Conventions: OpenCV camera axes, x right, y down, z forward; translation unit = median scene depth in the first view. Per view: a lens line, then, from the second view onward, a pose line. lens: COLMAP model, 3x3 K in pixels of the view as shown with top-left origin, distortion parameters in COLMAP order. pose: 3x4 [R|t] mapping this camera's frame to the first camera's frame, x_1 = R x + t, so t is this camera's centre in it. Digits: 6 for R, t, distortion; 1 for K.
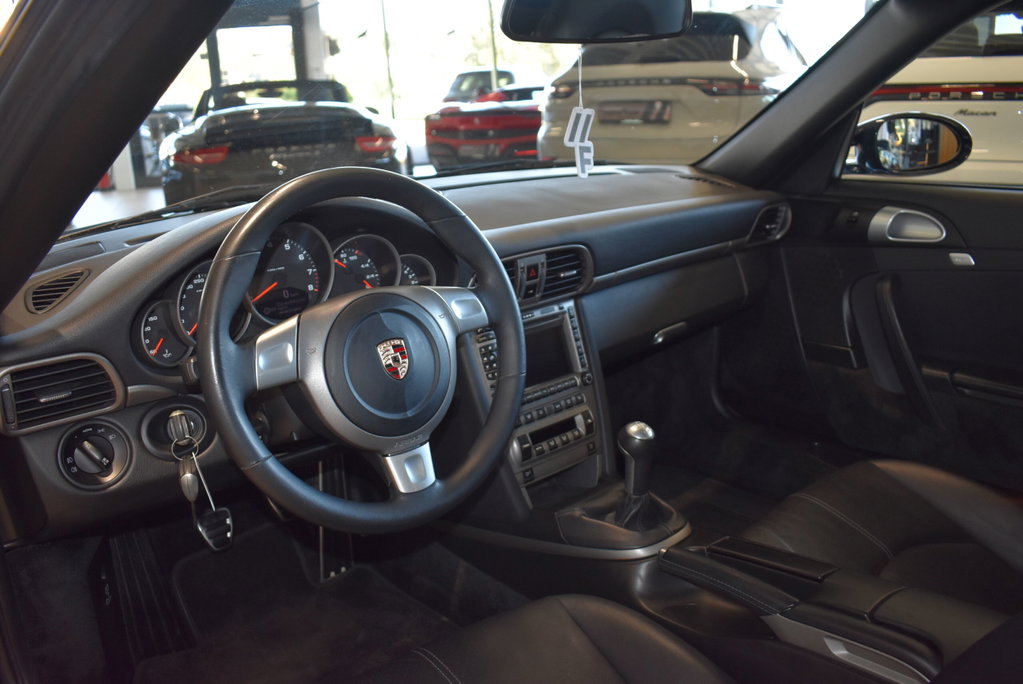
lens RADIAL K [[872.0, 0, 511.5], [0, 872.0, 342.0], [0, 0, 1]] dist [-0.090085, 0.011055]
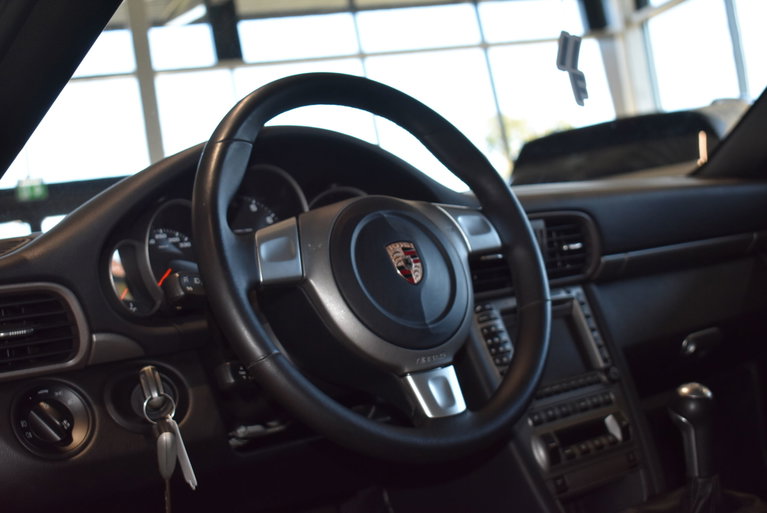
lens RADIAL K [[1180.5, 0, 383.5], [0, 1180.5, 256.5], [0, 0, 1]] dist [-0.018880, -0.006000]
pose [[0.994026, -0.107517, -0.018775, -0.099851], [0.096083, 0.943629, -0.316754, 0.287569], [0.051773, 0.313057, 0.948322, -0.089837]]
